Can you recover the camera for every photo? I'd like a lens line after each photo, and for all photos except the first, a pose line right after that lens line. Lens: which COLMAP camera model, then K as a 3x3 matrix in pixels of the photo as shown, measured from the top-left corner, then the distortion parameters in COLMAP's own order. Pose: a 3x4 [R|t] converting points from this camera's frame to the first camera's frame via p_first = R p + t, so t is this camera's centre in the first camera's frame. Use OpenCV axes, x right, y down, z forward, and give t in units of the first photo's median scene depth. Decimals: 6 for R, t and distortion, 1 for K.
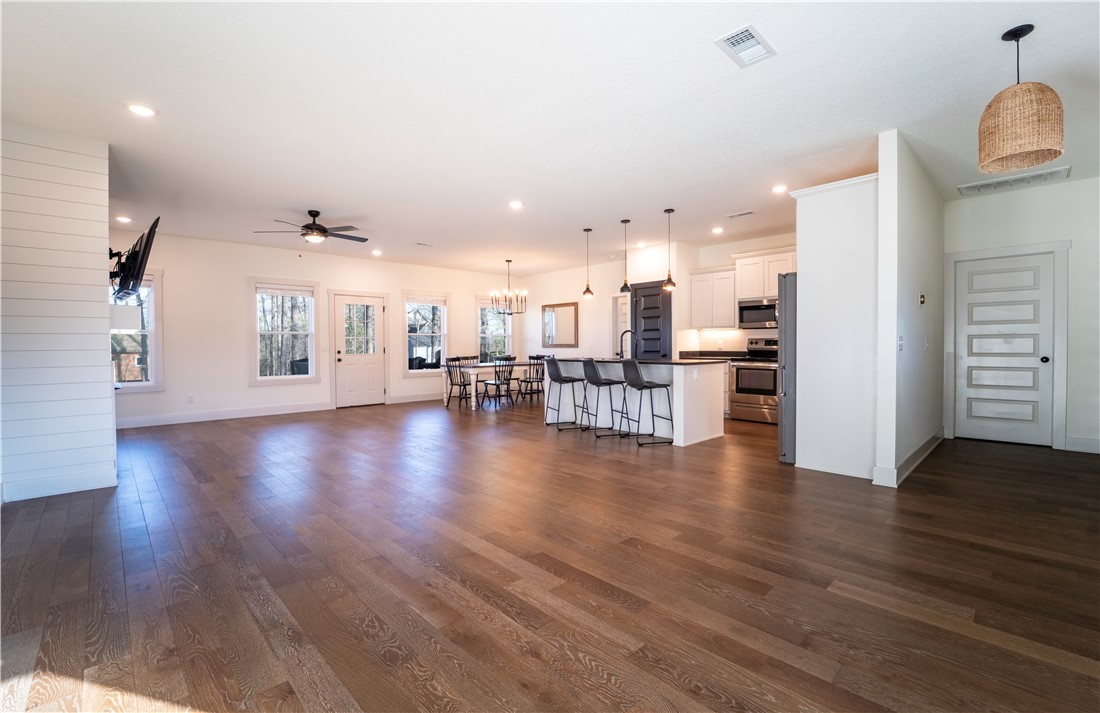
lens RADIAL K [[486.9, 0, 550.0], [0, 486.9, 356.5], [0, 0, 1]] dist [-0.001170, 0.000088]
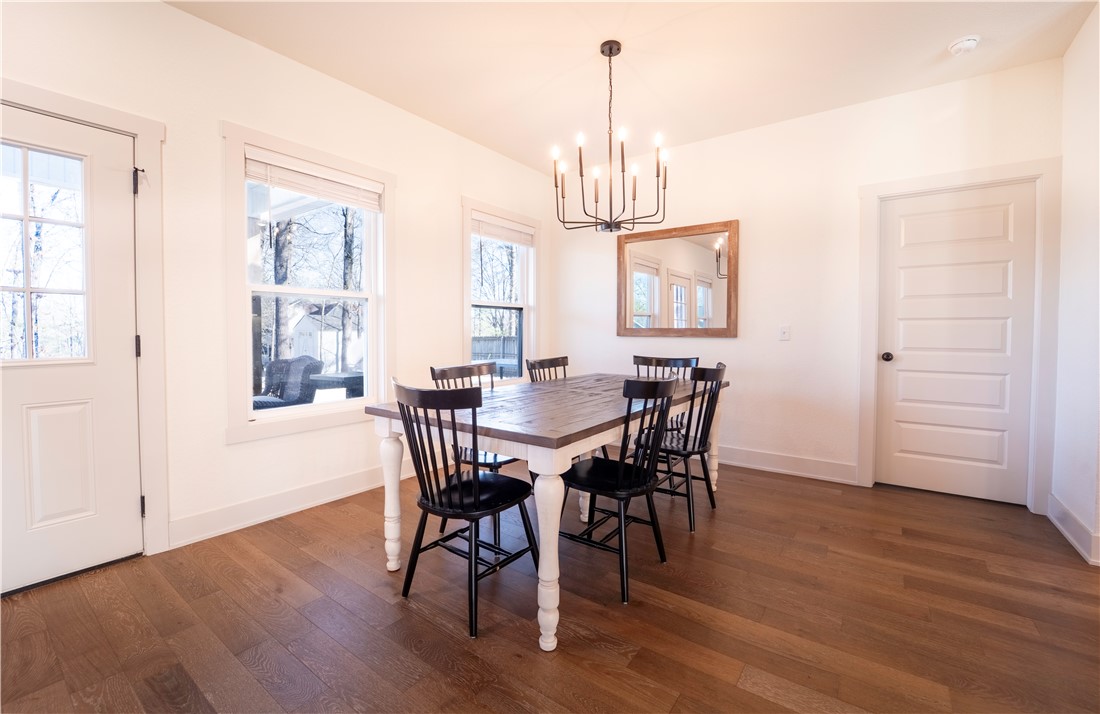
lens RADIAL K [[457.4, 0, 541.4], [0, 457.4, 346.0], [0, 0, 1]] dist [-0.019105, 0.000189]
pose [[0.985329, 0.002708, 0.170642, -0.206897], [-0.004576, 0.999934, 0.010555, -0.018966], [-0.170602, -0.011181, 0.985277, 0.870632]]
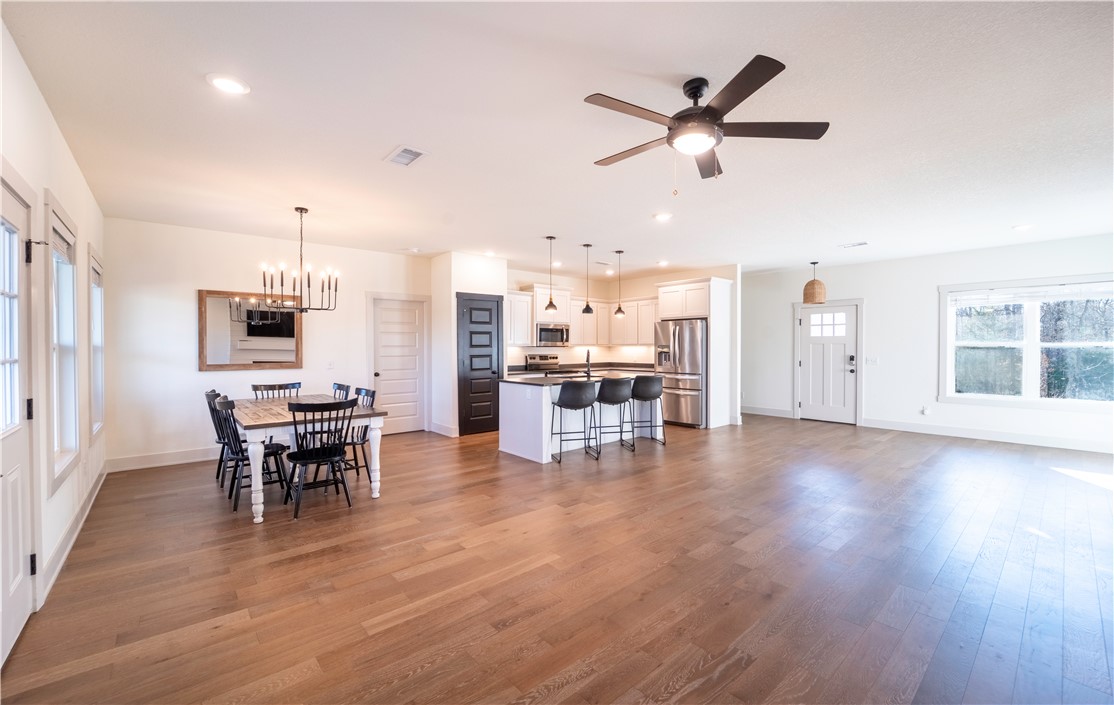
lens RADIAL K [[457.8, 0, 584.3], [0, 457.8, 358.4], [0, 0, 1]] dist [-0.029251, 0.000077]
pose [[-0.002921, -0.019713, 0.999801, -0.690565], [0.023196, 0.999535, 0.019776, -0.044709], [-0.999727, 0.023249, -0.002463, 0.831201]]
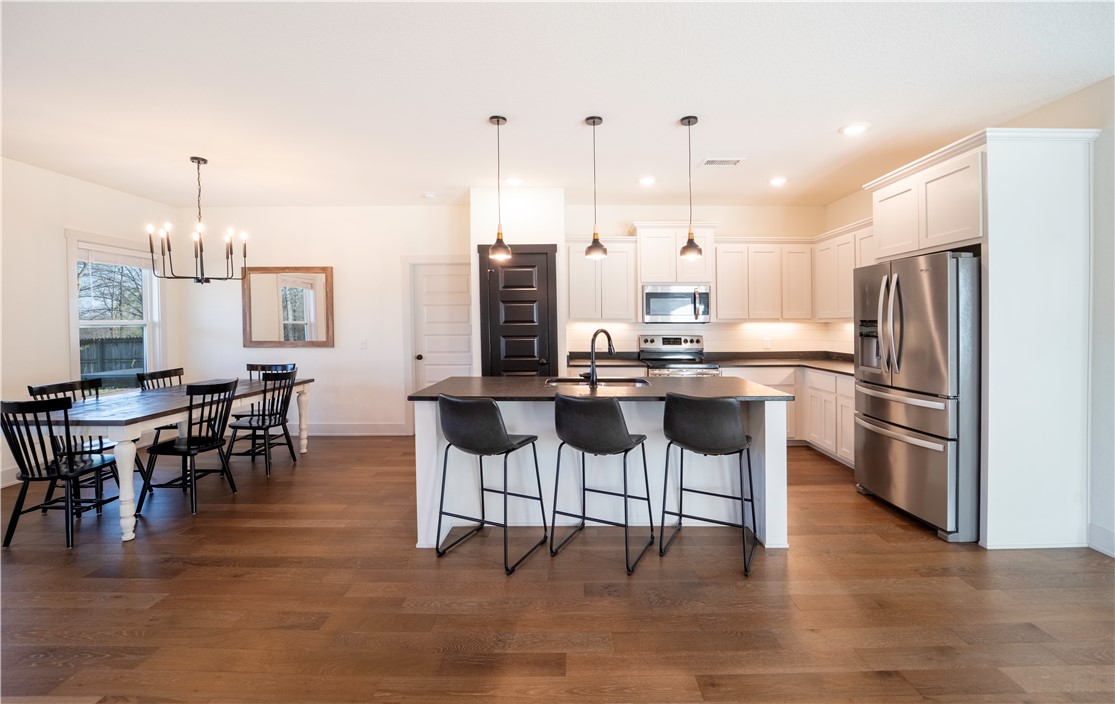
lens RADIAL K [[463.0, 0, 579.4], [0, 463.0, 330.0], [0, 0, 1]] dist [-0.027201, 0.000434]
pose [[0.676310, -0.008666, 0.736566, -0.186303], [0.014924, 0.999887, -0.001940, -0.043238], [-0.736466, 0.012304, 0.676363, 0.556053]]
